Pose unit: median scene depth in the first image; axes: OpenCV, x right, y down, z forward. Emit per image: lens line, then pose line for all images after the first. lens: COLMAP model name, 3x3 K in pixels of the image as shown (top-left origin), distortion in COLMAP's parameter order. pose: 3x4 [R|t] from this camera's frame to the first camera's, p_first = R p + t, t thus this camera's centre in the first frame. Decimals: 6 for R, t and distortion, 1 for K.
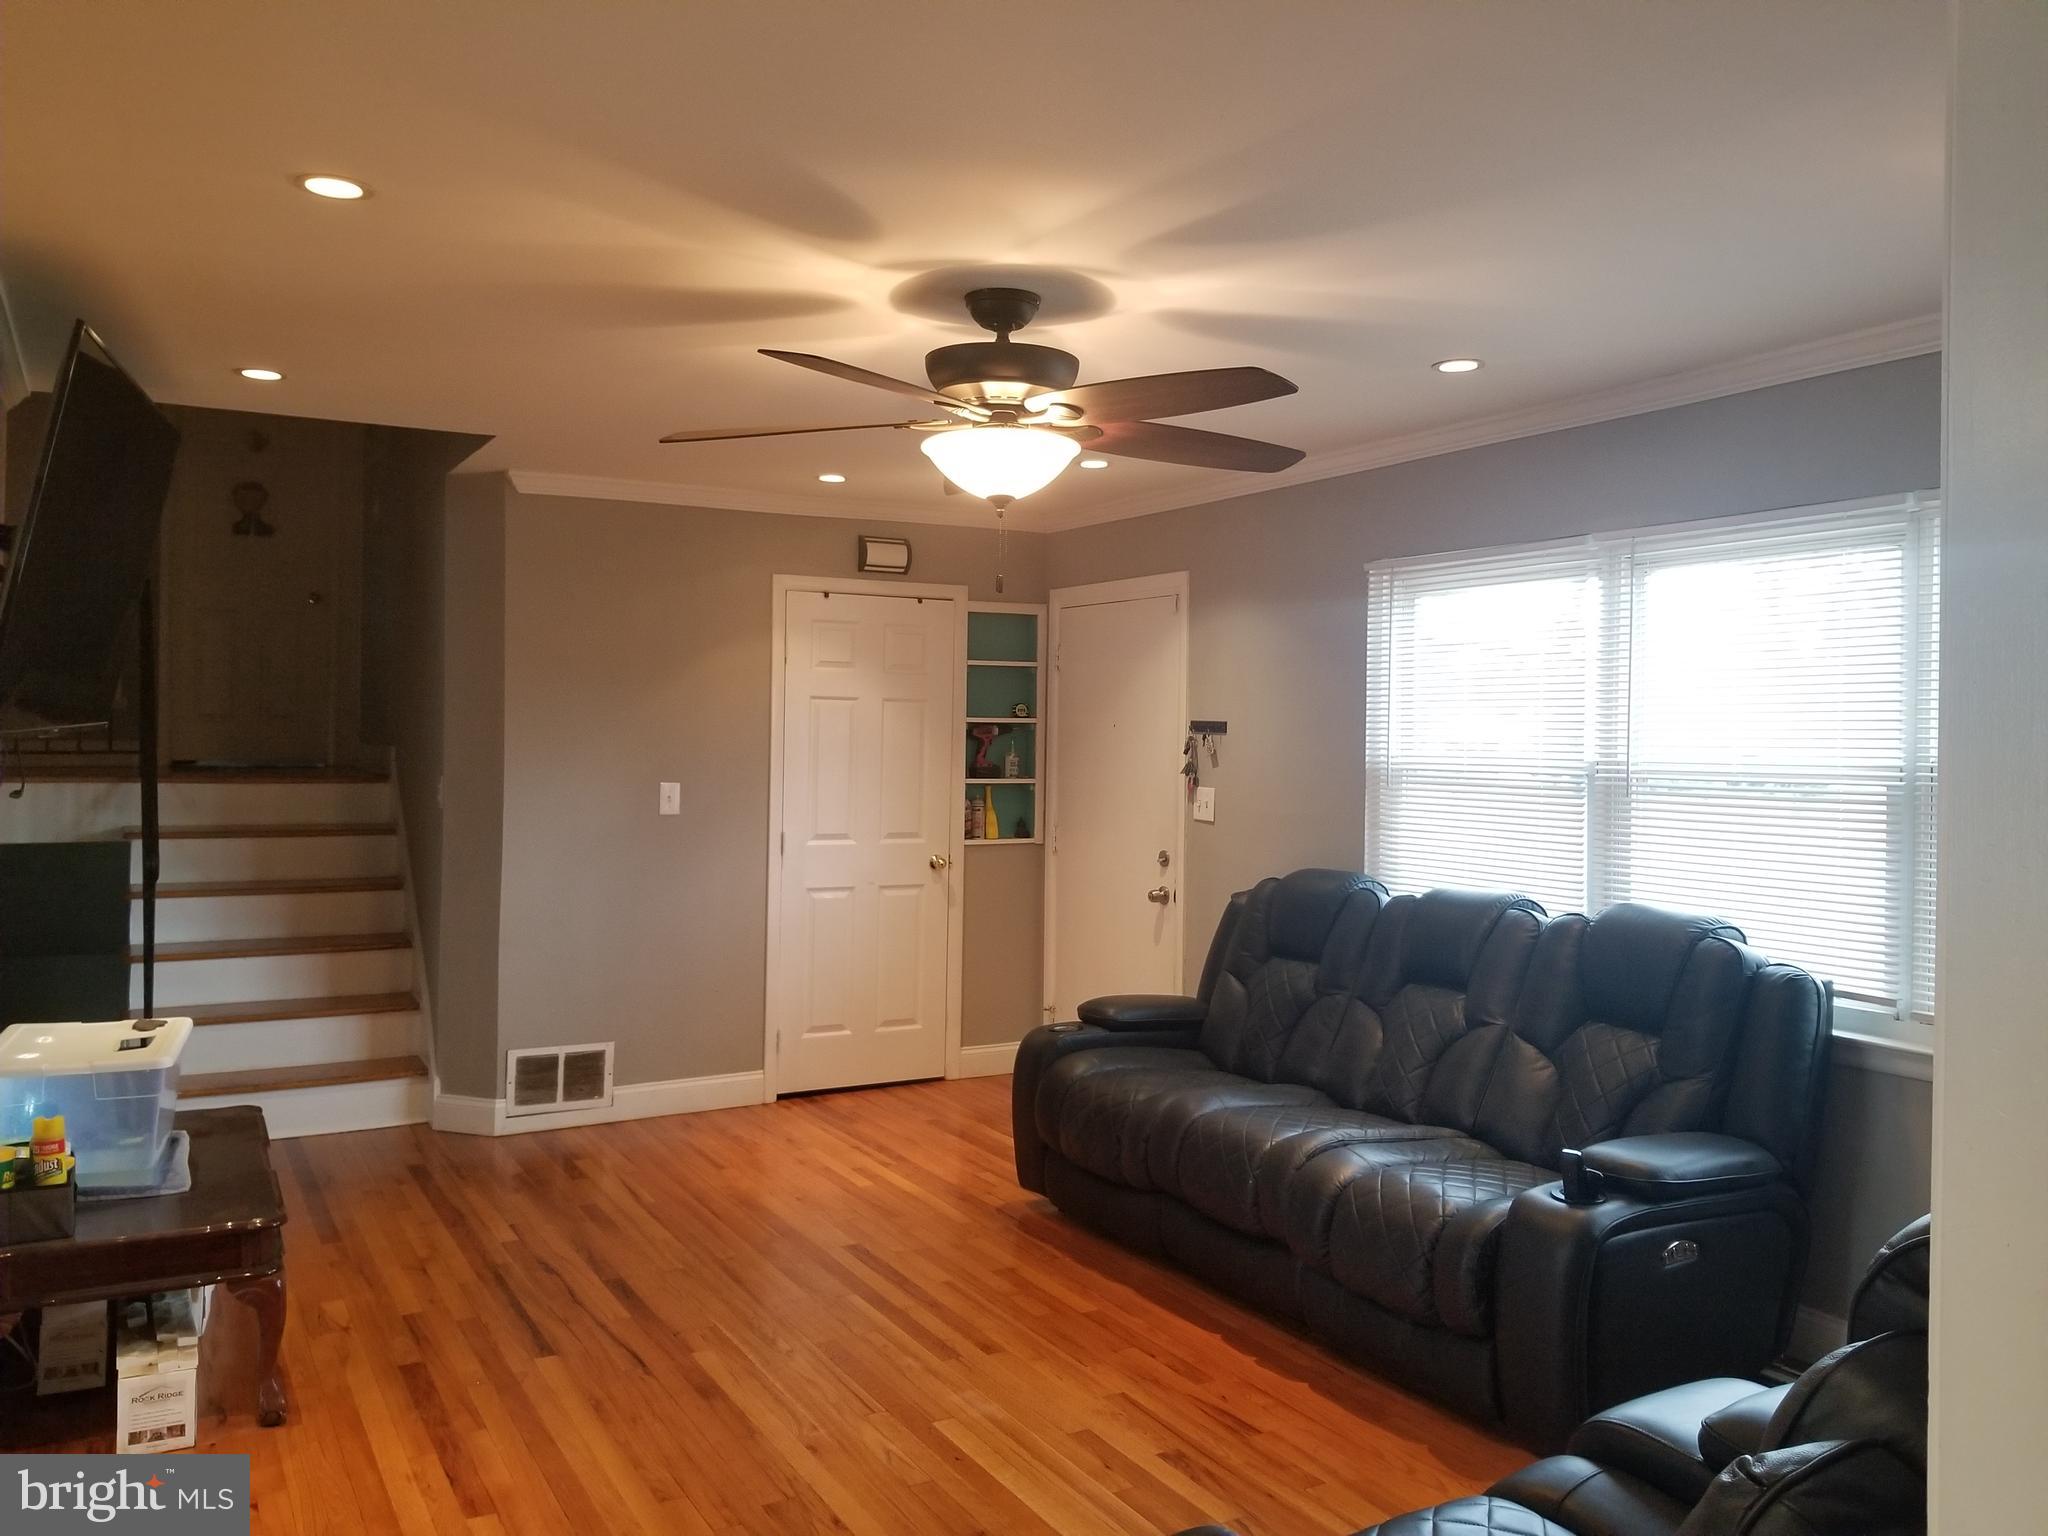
lens RADIAL K [[1604.9, 0, 1021.7], [0, 1604.9, 769.8], [0, 0, 1]] dist [0.083740, -0.143693]
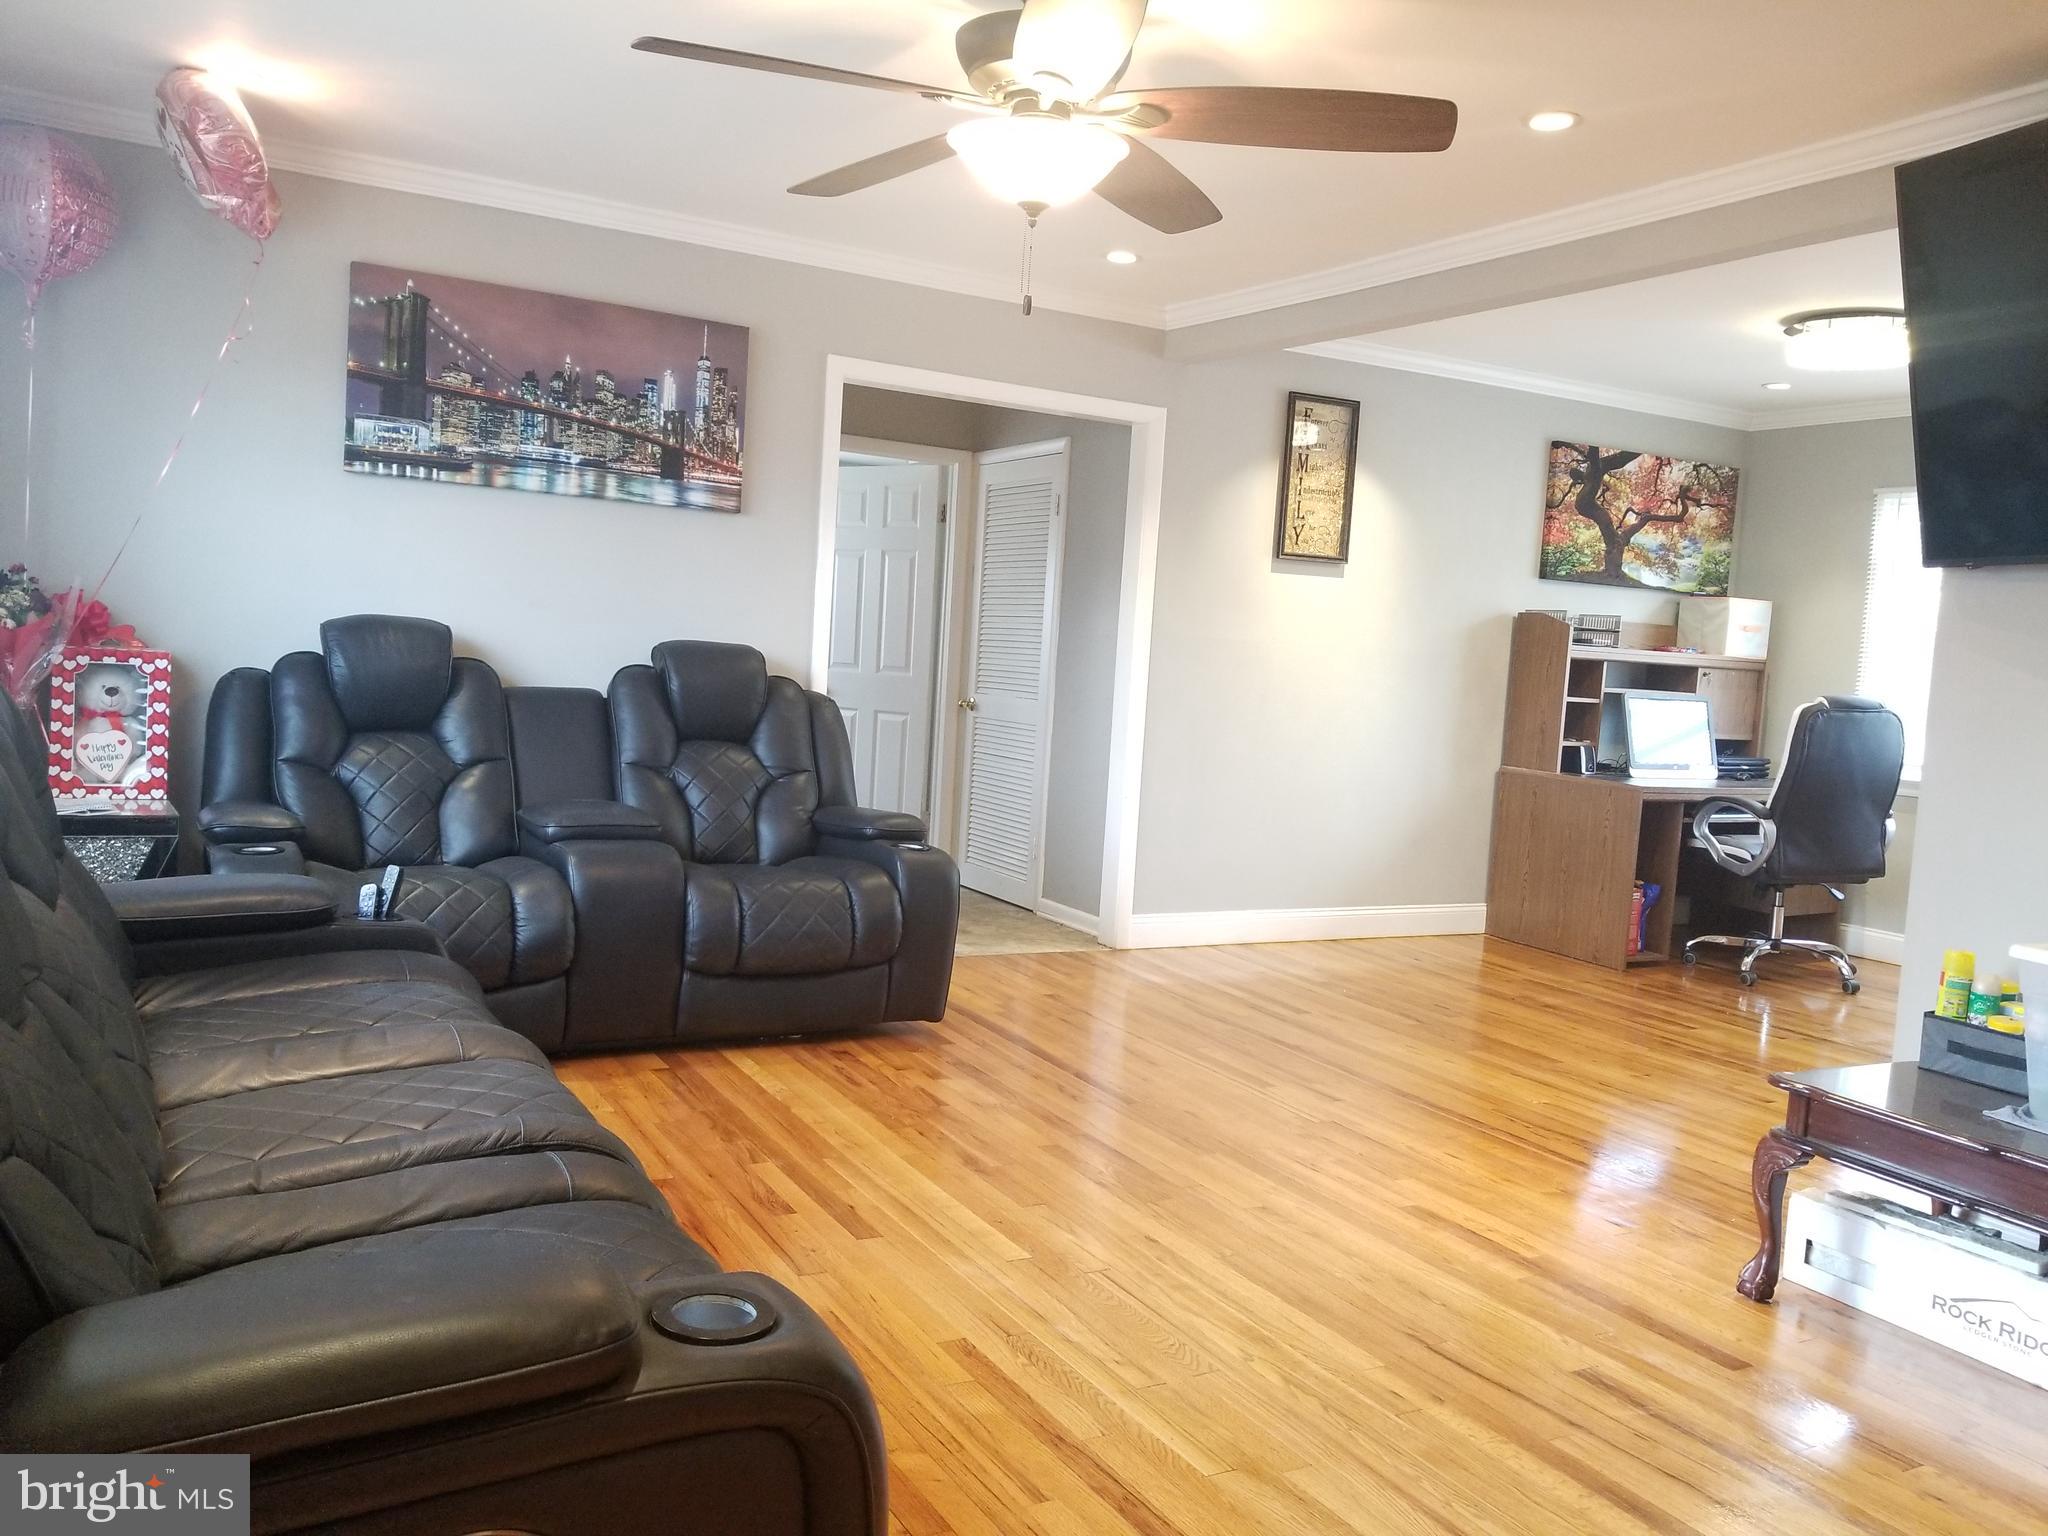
lens RADIAL K [[1604.9, 0, 1007.2], [0, 1604.9, 755.3], [0, 0, 1]] dist [0.083740, -0.143693]
pose [[-0.997131, -0.075675, 0.001658, -0.013581], [-0.075038, 0.991146, 0.109535, 0.020581], [-0.009933, 0.109096, -0.993982, 1.082810]]
